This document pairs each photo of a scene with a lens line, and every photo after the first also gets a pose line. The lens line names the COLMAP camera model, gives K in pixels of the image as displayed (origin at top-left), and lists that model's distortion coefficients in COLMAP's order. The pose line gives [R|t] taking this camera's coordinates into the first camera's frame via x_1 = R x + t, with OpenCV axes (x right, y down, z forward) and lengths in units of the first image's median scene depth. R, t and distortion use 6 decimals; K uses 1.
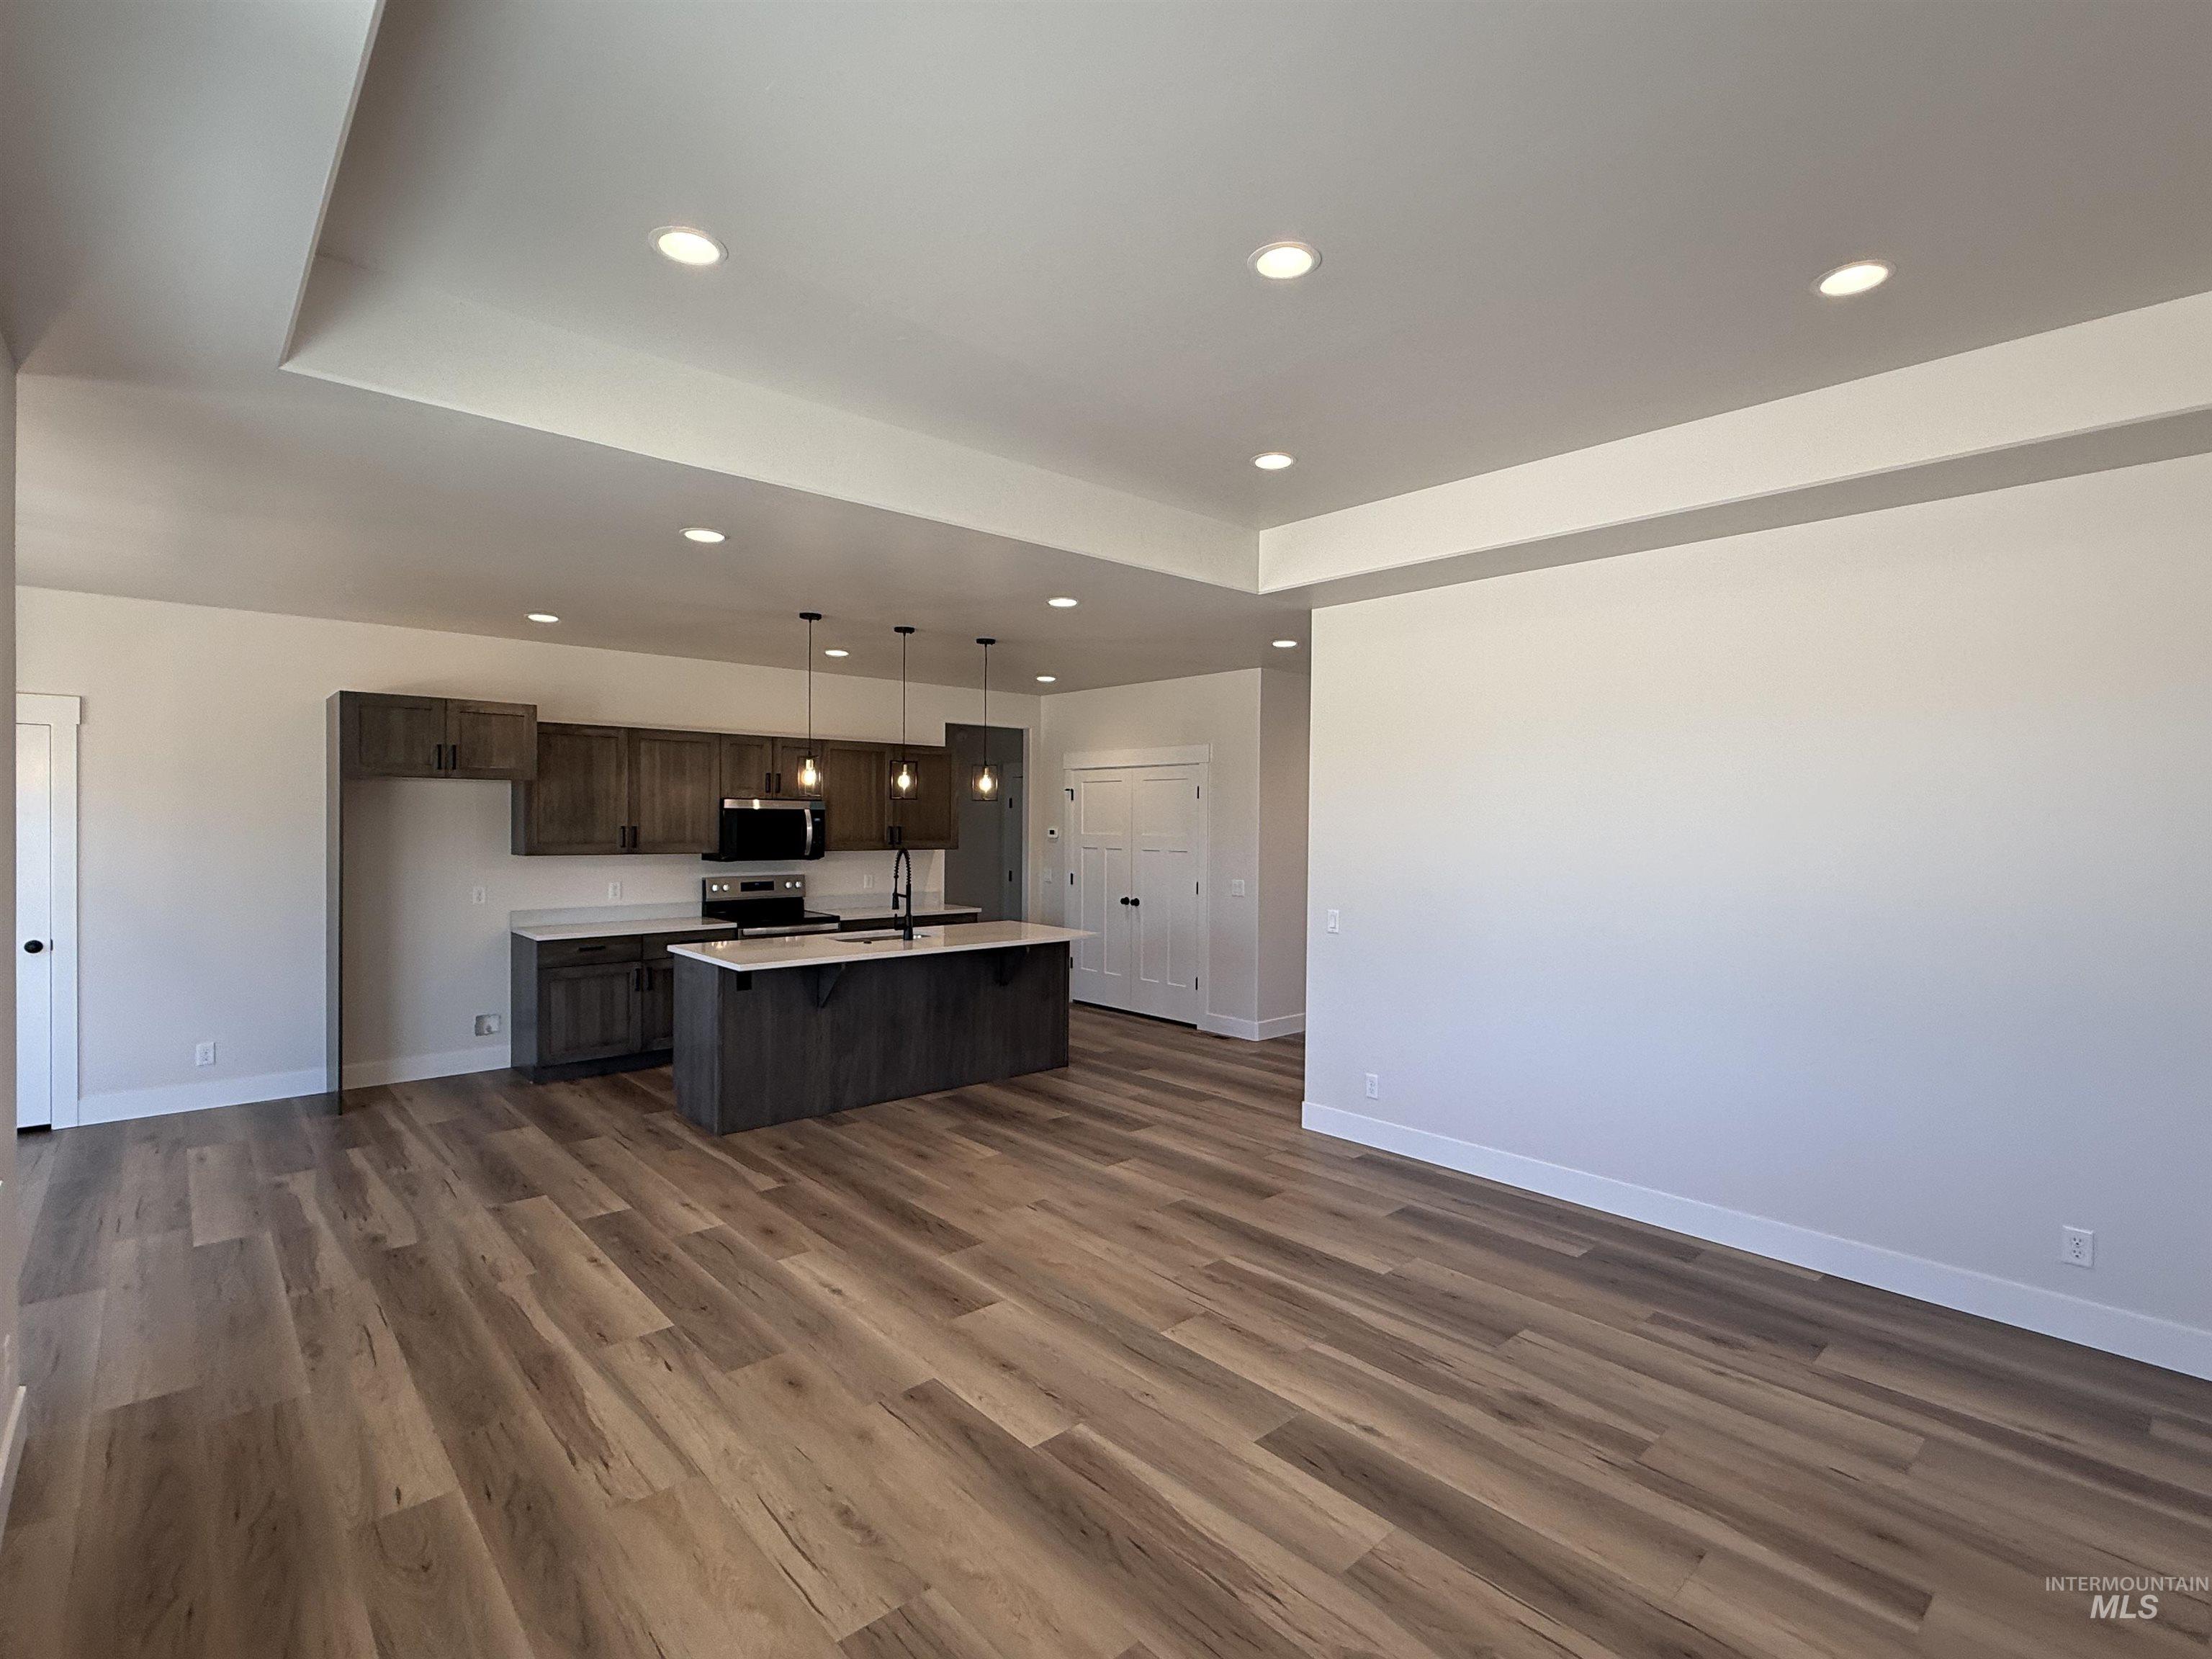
lens RADIAL K [[1046.0, 0, 1099.6], [0, 1046.0, 824.4], [0, 0, 1]] dist [-0.000691, -0.000248]
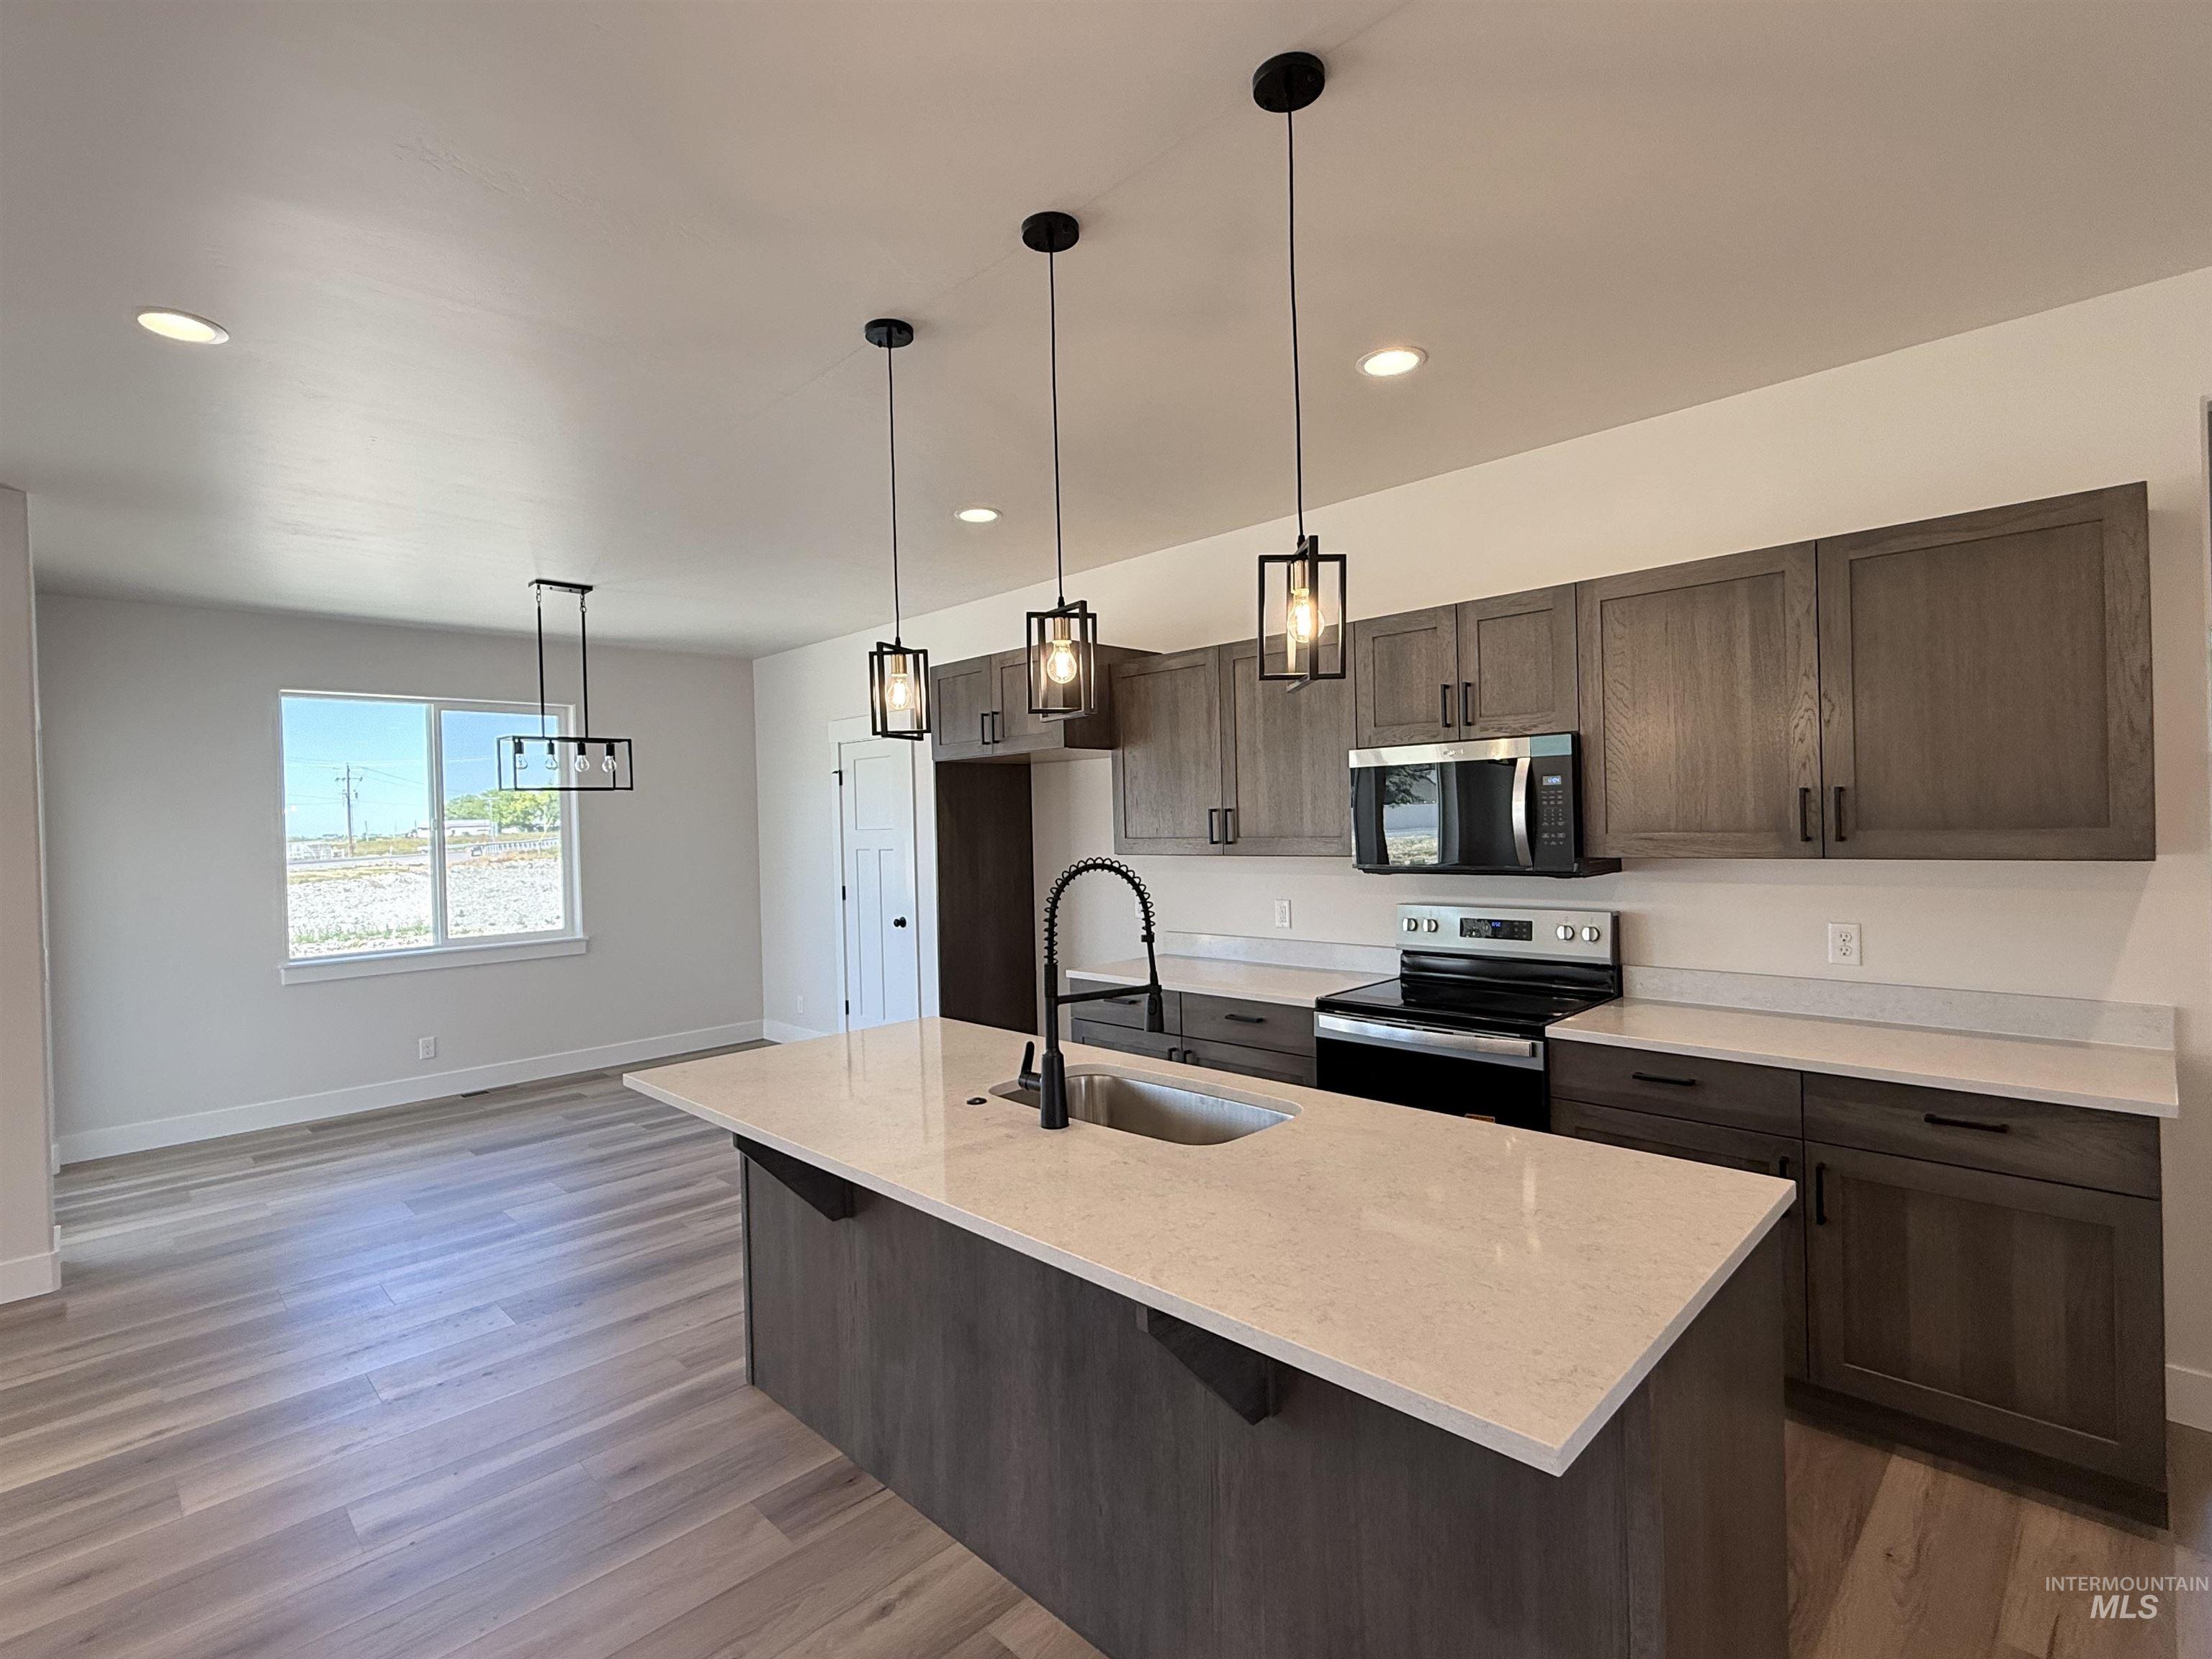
lens RADIAL K [[1046.0, 0, 1103.5], [0, 1046.0, 825.3], [0, 0, 1]] dist [-0.000691, -0.000248]
pose [[0.055161, -0.003872, -0.998470, 0.242034], [0.022765, 0.999737, -0.002619, 0.018752], [0.998218, -0.022585, 0.055235, 1.488560]]
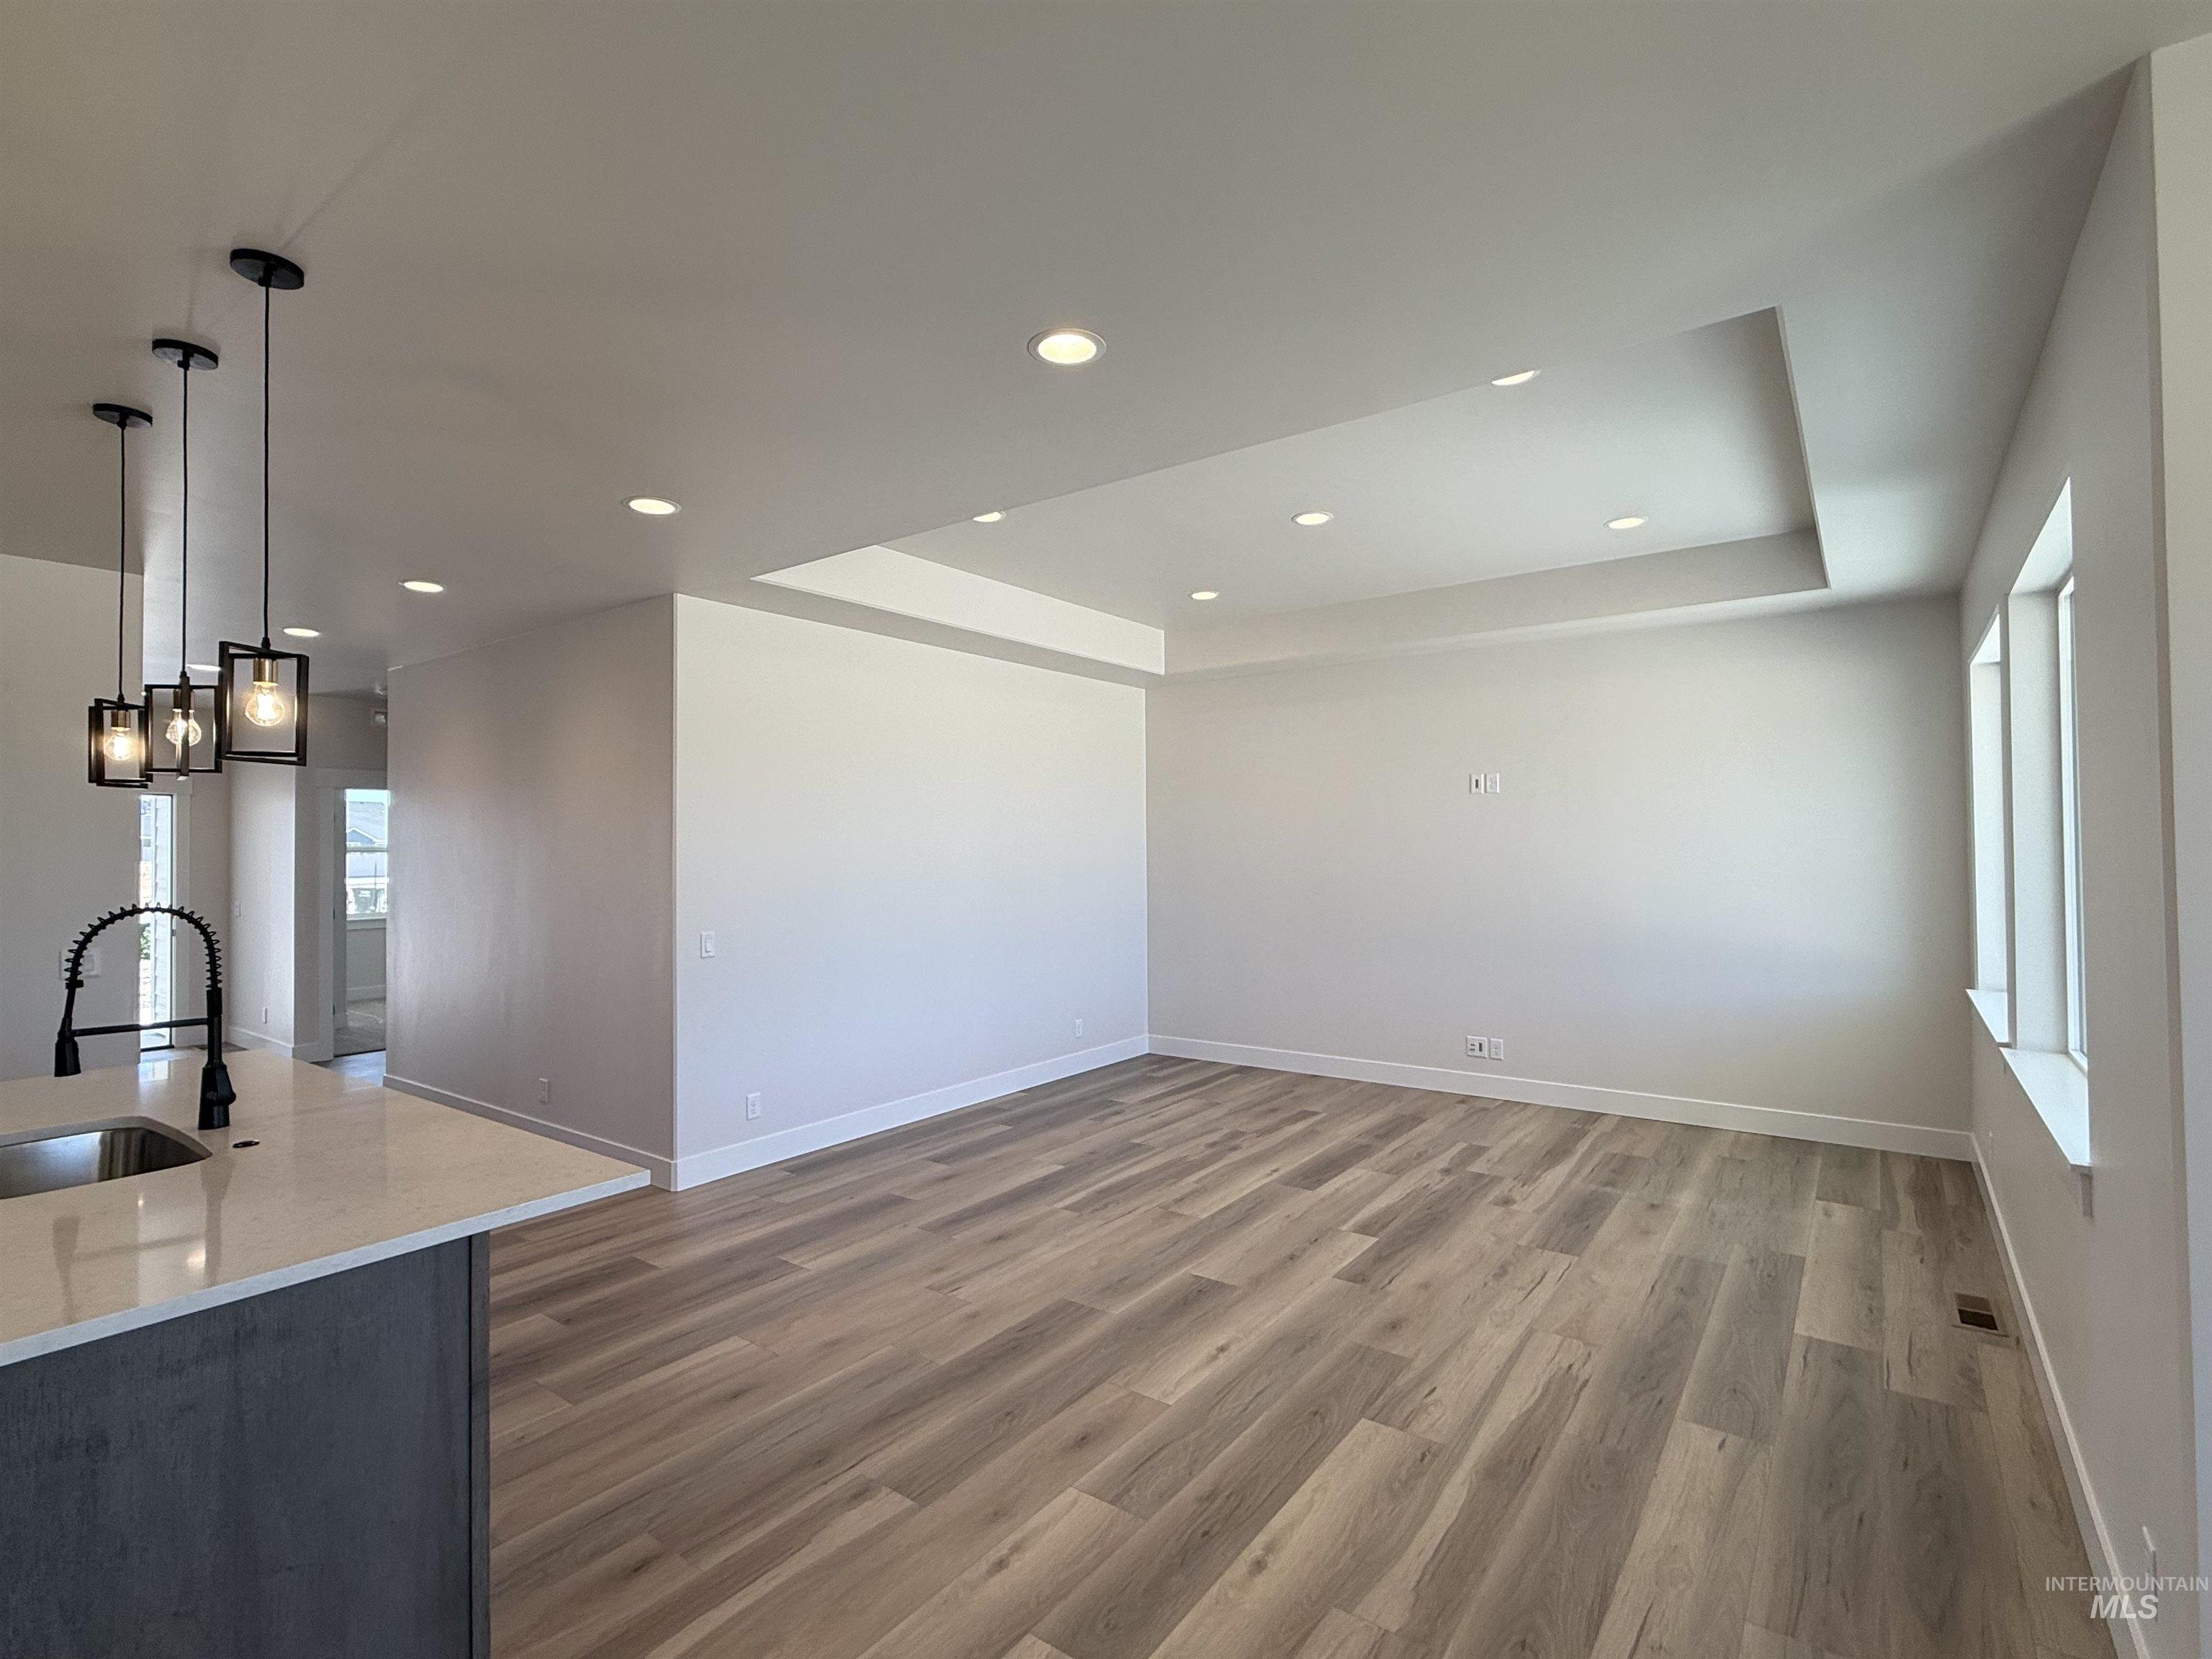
lens RADIAL K [[1046.0, 0, 1103.3], [0, 1046.0, 841.0], [0, 0, 1]] dist [-0.000691, -0.000248]
pose [[-0.203645, -0.000896, 0.979044, -0.963837], [0.013937, 0.999896, 0.003814, 0.004230], [-0.978946, 0.014422, -0.203611, 1.108542]]
